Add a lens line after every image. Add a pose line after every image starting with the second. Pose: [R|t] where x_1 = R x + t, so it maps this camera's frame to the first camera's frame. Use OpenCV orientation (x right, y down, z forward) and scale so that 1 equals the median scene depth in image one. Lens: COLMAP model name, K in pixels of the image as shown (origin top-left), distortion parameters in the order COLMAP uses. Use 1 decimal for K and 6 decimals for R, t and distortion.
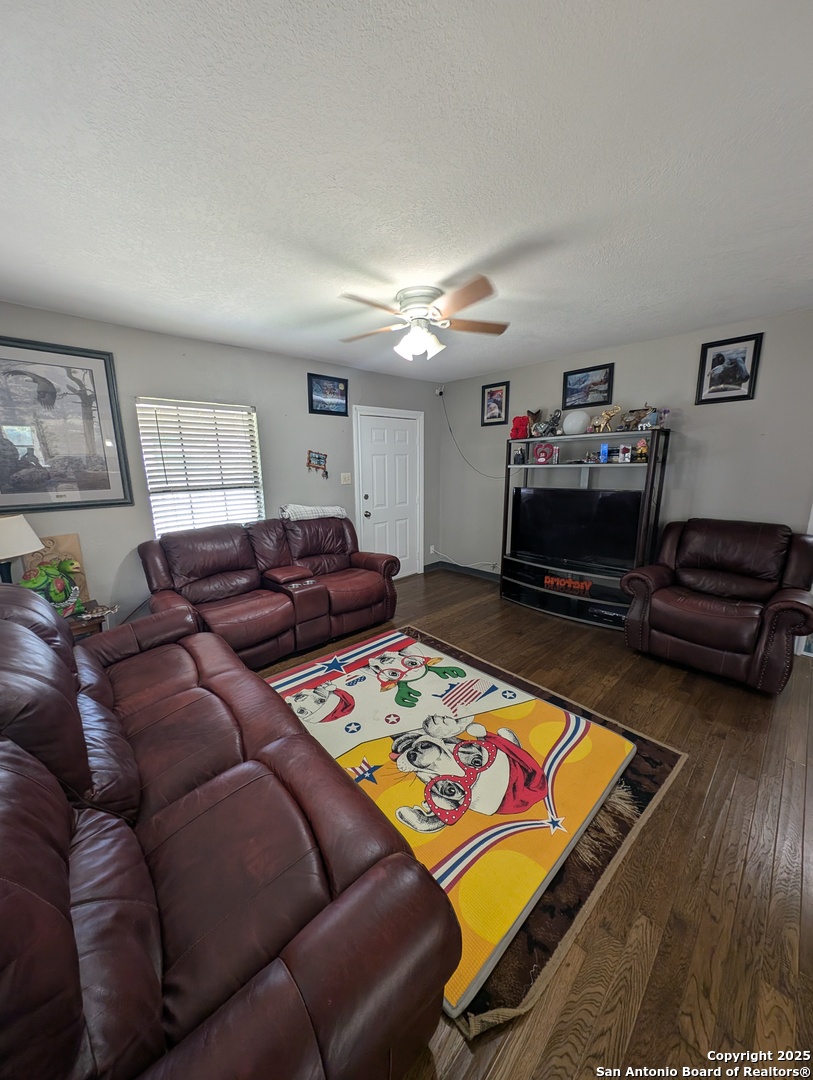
lens RADIAL K [[379.7, 0, 399.9], [0, 379.7, 533.0], [0, 0, 1]] dist [-0.005698, -0.000636]
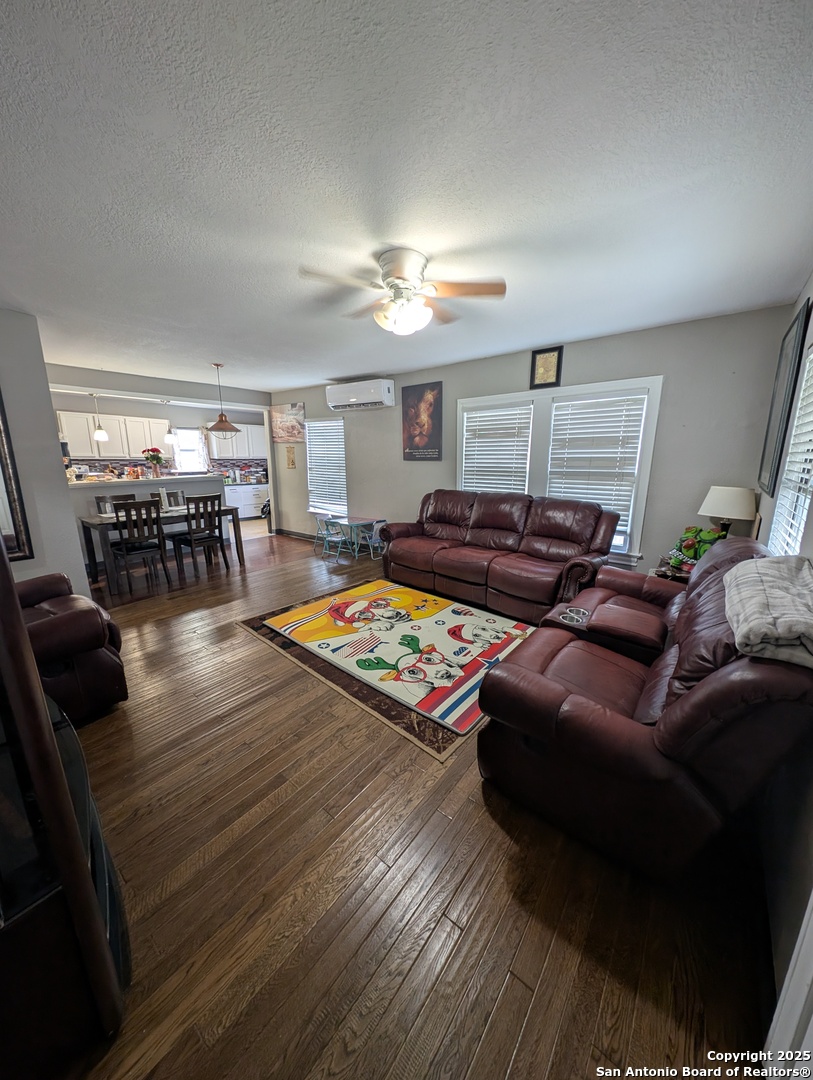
lens RADIAL K [[379.7, 0, 411.3], [0, 379.7, 541.6], [0, 0, 1]] dist [-0.005698, -0.000636]
pose [[-0.984696, 0.049194, -0.167191, 0.200947], [-0.023887, 0.912183, 0.409085, -0.351938], [0.172633, 0.406818, -0.897049, 1.958612]]
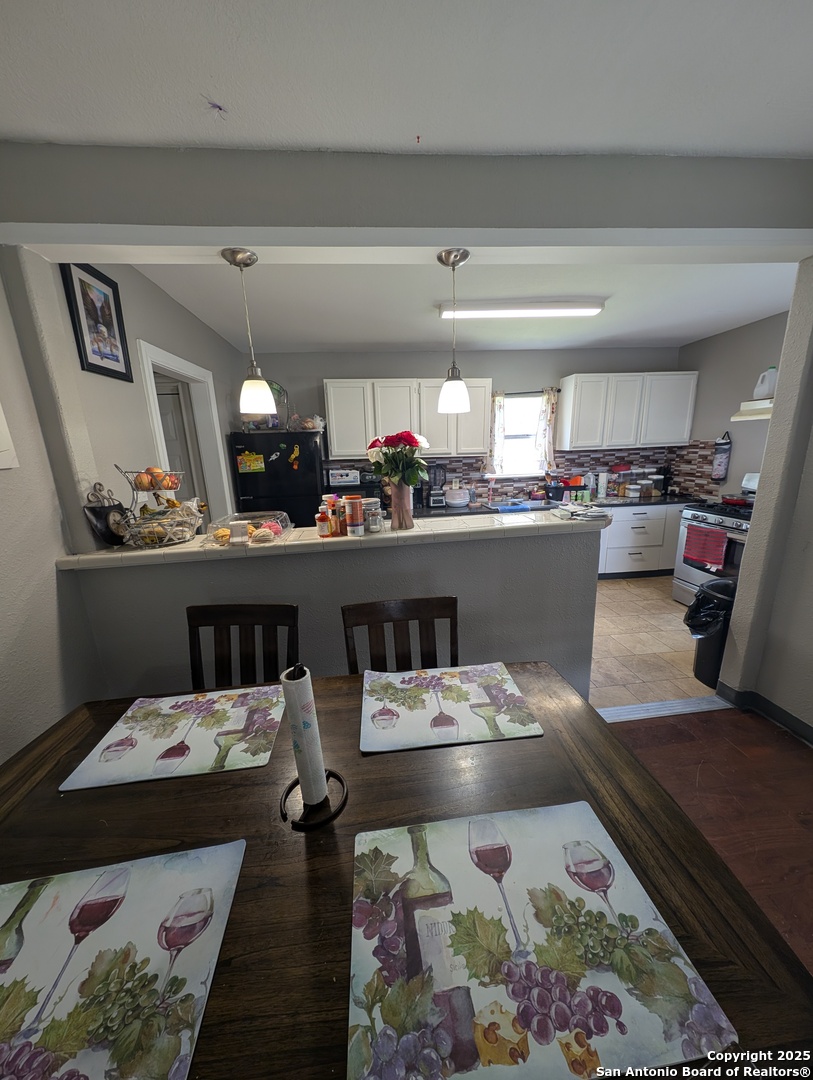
lens RADIAL K [[379.7, 0, 405.7], [0, 379.7, 544.8], [0, 0, 1]] dist [-0.005698, -0.000636]
pose [[-0.798304, -0.102956, 0.593390, 0.861266], [0.170727, 0.906175, 0.386910, 0.014183], [-0.577550, 0.410179, -0.705825, 0.043192]]
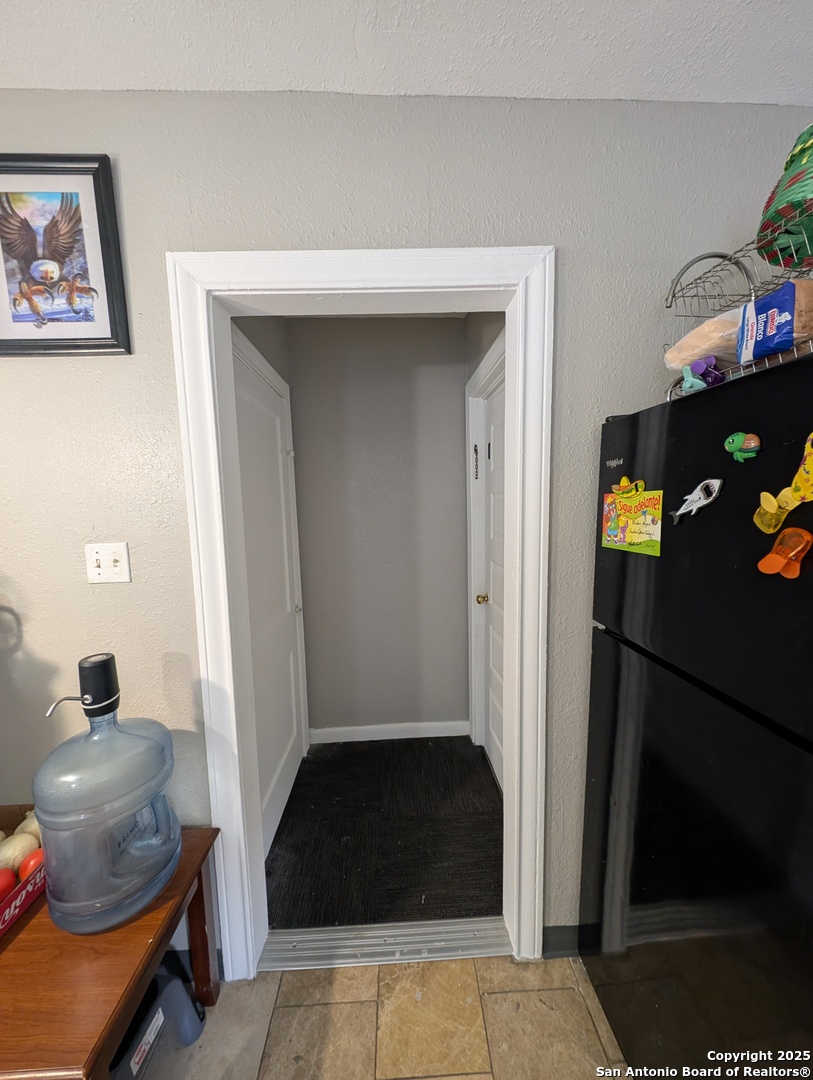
lens RADIAL K [[379.7, 0, 407.1], [0, 379.7, 546.9], [0, 0, 1]] dist [-0.005698, -0.000636]
pose [[0.644395, -0.088004, 0.759612, 1.706719], [0.166012, 0.985764, -0.026627, 0.180720], [-0.746455, 0.143263, 0.649831, -0.792102]]
